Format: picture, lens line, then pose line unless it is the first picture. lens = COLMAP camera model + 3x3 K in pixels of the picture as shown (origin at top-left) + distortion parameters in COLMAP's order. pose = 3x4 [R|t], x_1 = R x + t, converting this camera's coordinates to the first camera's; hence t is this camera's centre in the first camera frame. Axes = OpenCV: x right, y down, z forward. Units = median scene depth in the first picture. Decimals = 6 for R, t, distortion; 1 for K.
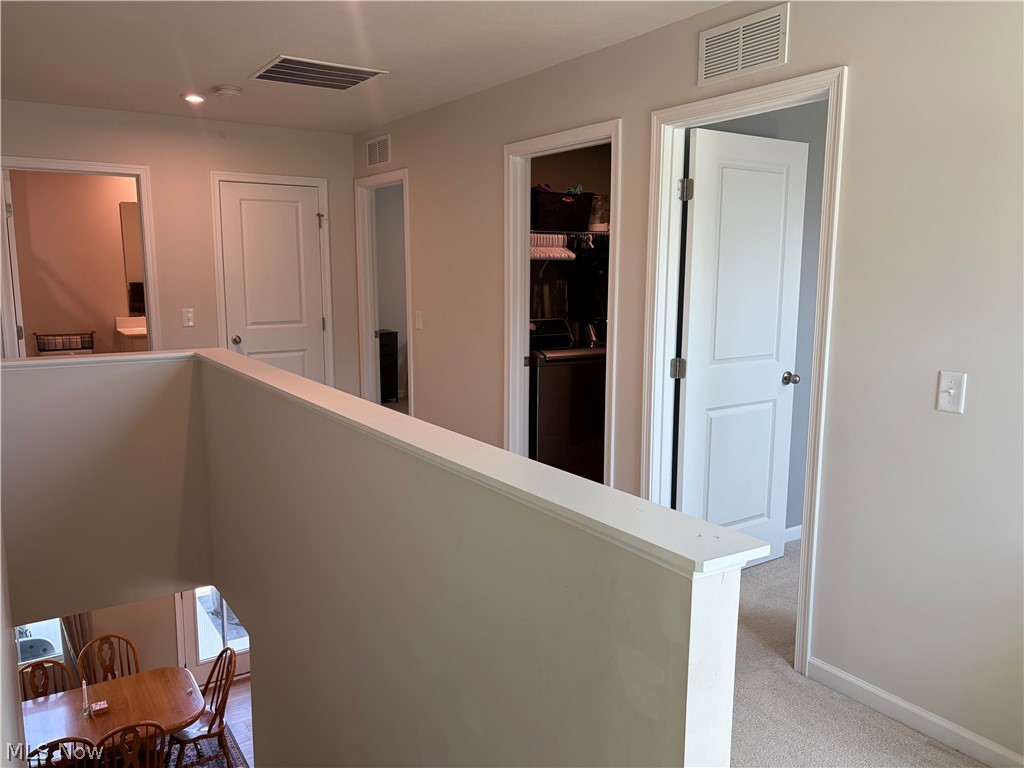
lens RADIAL K [[779.1, 0, 510.7], [0, 779.1, 384.6], [0, 0, 1]] dist [0.041374, -0.044310]
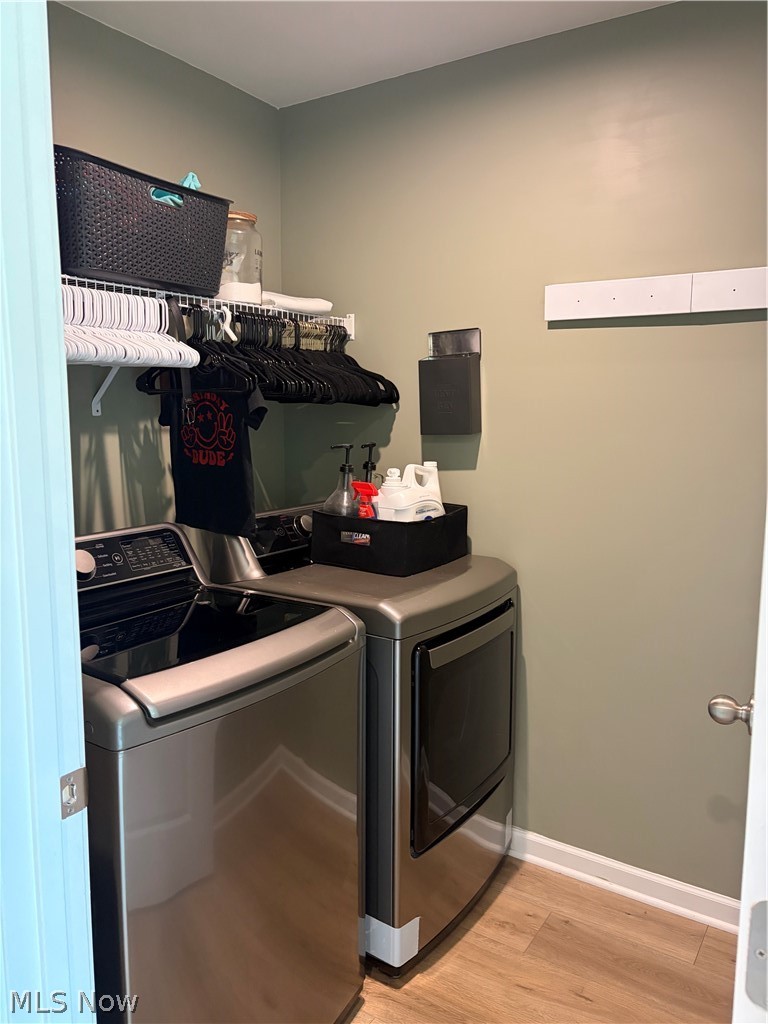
lens RADIAL K [[779.1, 0, 382.2], [0, 779.1, 514.6], [0, 0, 1]] dist [0.041374, -0.044310]
pose [[0.918226, -0.053570, 0.392417, 0.014443], [0.055505, 0.998438, 0.006422, -0.087368], [-0.392148, 0.015884, 0.919765, 0.621047]]
